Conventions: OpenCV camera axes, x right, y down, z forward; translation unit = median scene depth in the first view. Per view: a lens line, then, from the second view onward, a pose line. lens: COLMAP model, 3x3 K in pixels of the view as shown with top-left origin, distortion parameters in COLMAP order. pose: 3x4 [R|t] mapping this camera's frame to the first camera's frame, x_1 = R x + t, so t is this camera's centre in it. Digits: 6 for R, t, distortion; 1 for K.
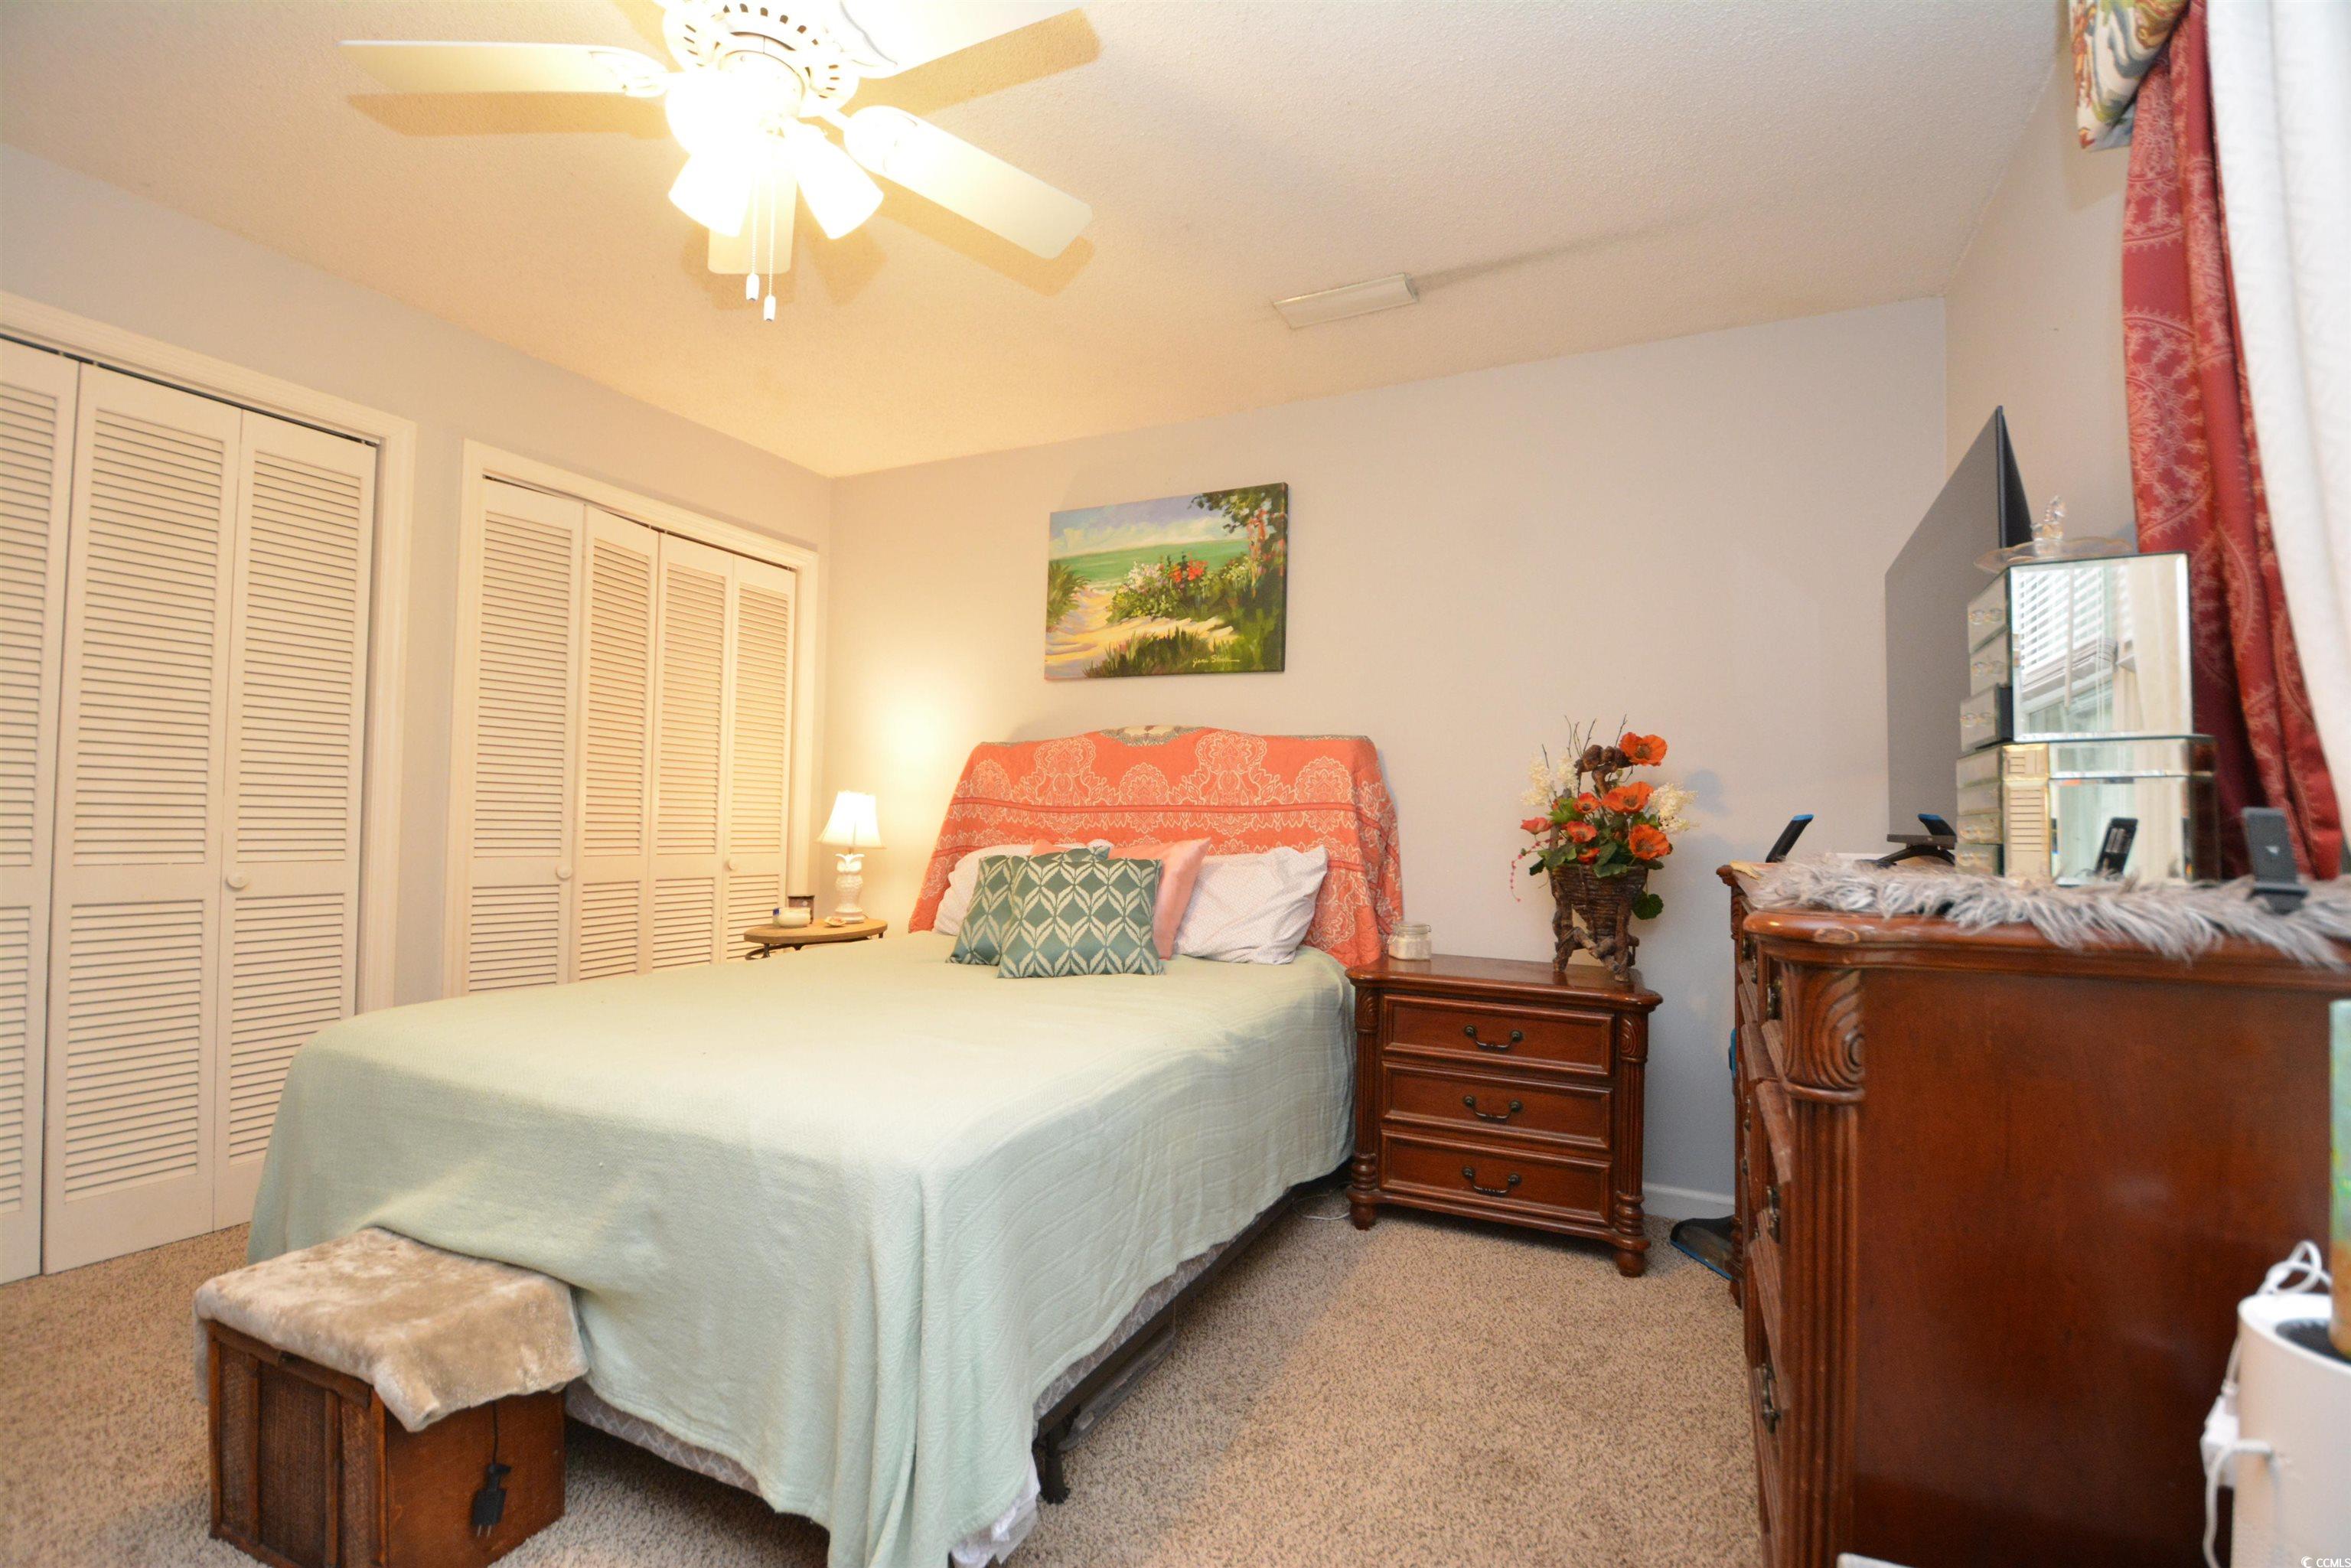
lens RADIAL K [[1038.9, 0, 1177.0], [0, 1038.9, 796.8], [0, 0, 1]] dist [0.019708, -0.021273]
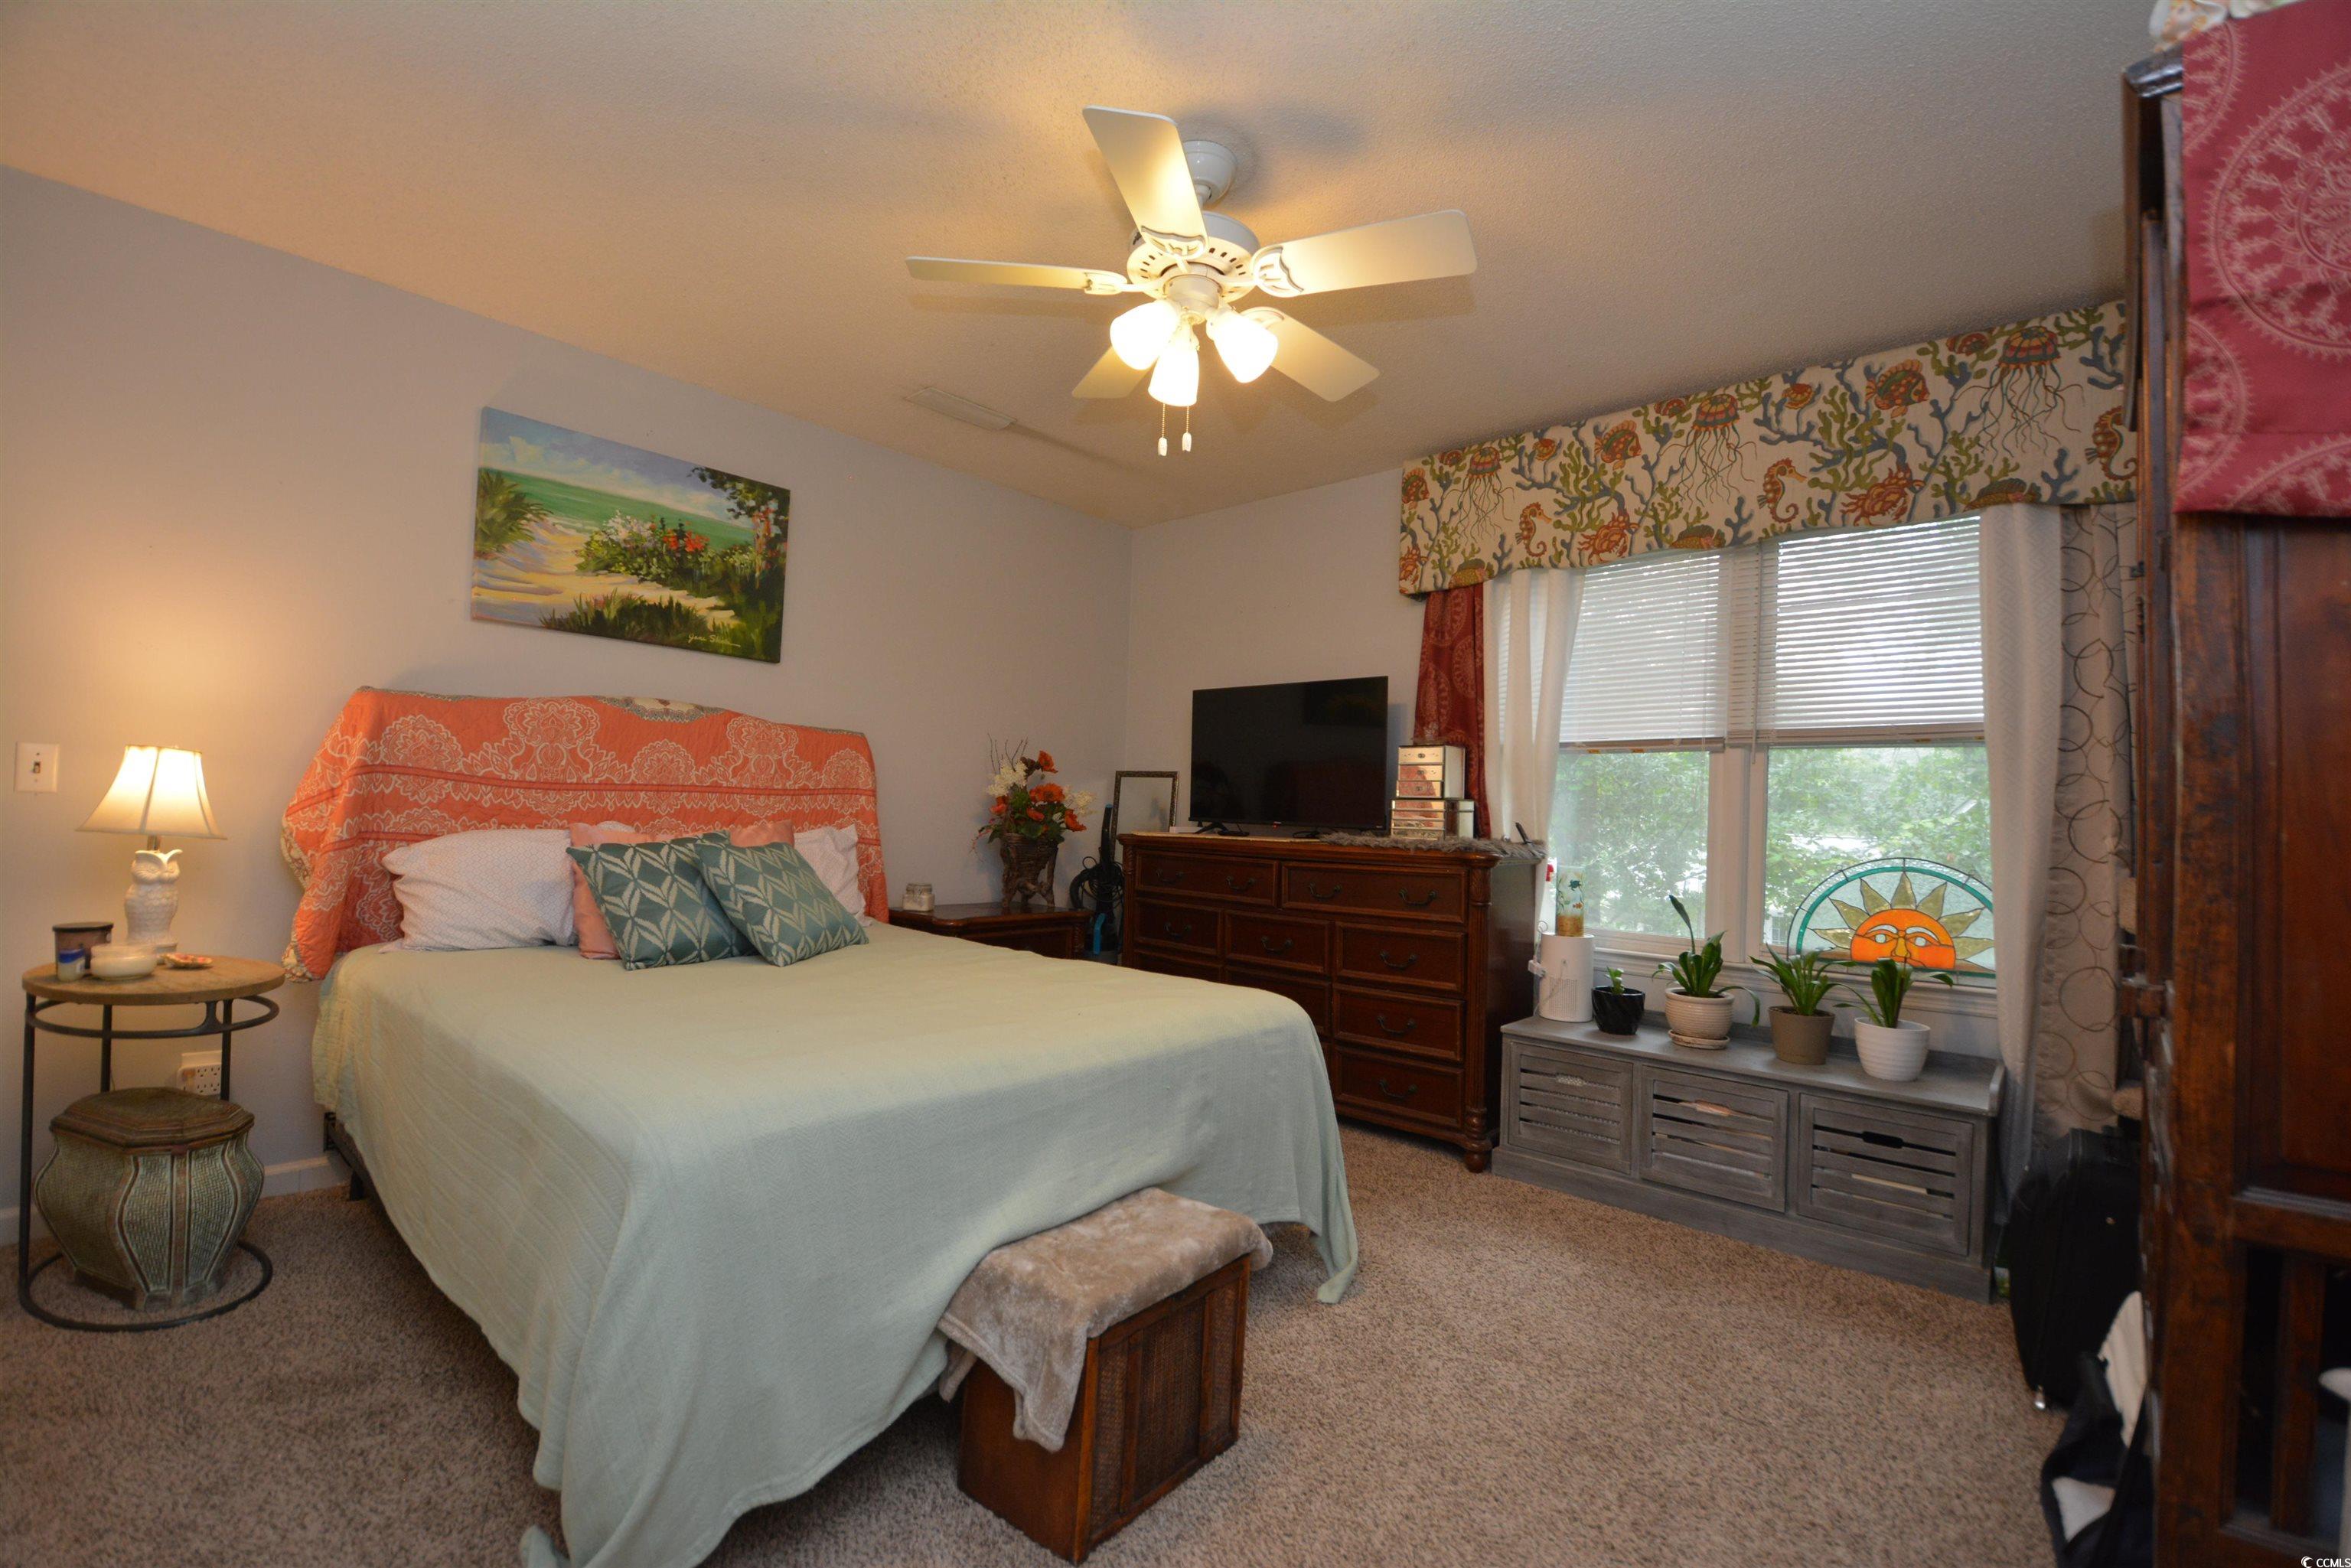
lens RADIAL K [[1022.6, 0, 1171.8], [0, 1022.6, 798.2], [0, 0, 1]] dist [0.017879, -0.020763]
pose [[0.282851, 0.013664, 0.959067, -0.778039], [-0.037227, 0.999302, -0.003259, 0.006174], [-0.958441, -0.034781, 0.283162, 0.297880]]
